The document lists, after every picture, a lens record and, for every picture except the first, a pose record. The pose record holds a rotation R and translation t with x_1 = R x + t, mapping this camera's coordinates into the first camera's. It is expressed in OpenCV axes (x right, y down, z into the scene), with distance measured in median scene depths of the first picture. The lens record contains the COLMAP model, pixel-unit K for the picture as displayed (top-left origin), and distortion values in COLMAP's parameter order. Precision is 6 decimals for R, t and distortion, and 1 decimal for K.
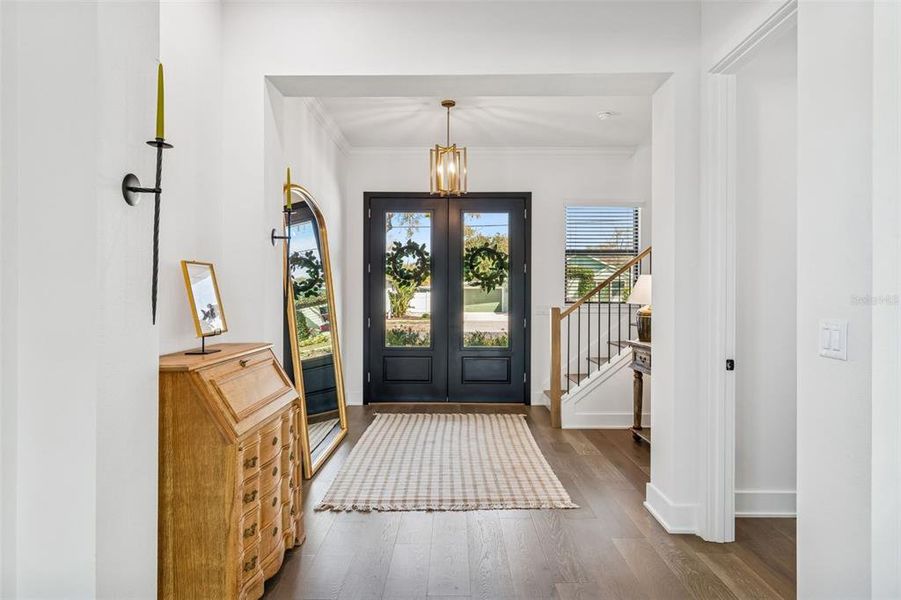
lens RADIAL K [[401.9, 0, 448.9], [0, 401.9, 296.4], [0, 0, 1]] dist [0.003001, -0.001135]
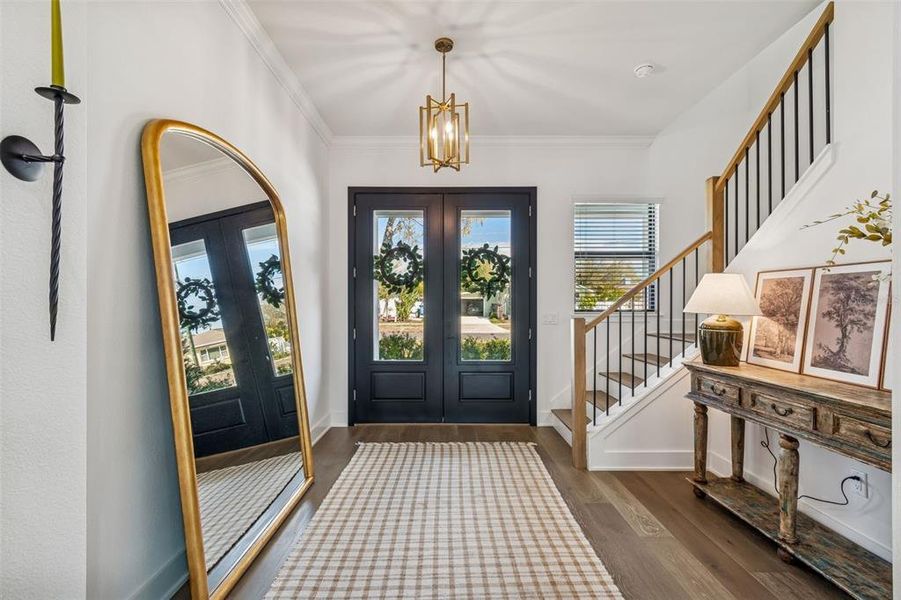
lens RADIAL K [[401.9, 0, 445.5], [0, 401.9, 304.3], [0, 0, 1]] dist [0.003001, -0.001135]
pose [[0.999985, -0.003594, 0.004141, -0.001688], [0.003594, 0.999994, -0.000025, 0.000488], [-0.004141, 0.000040, 0.999991, 0.130173]]
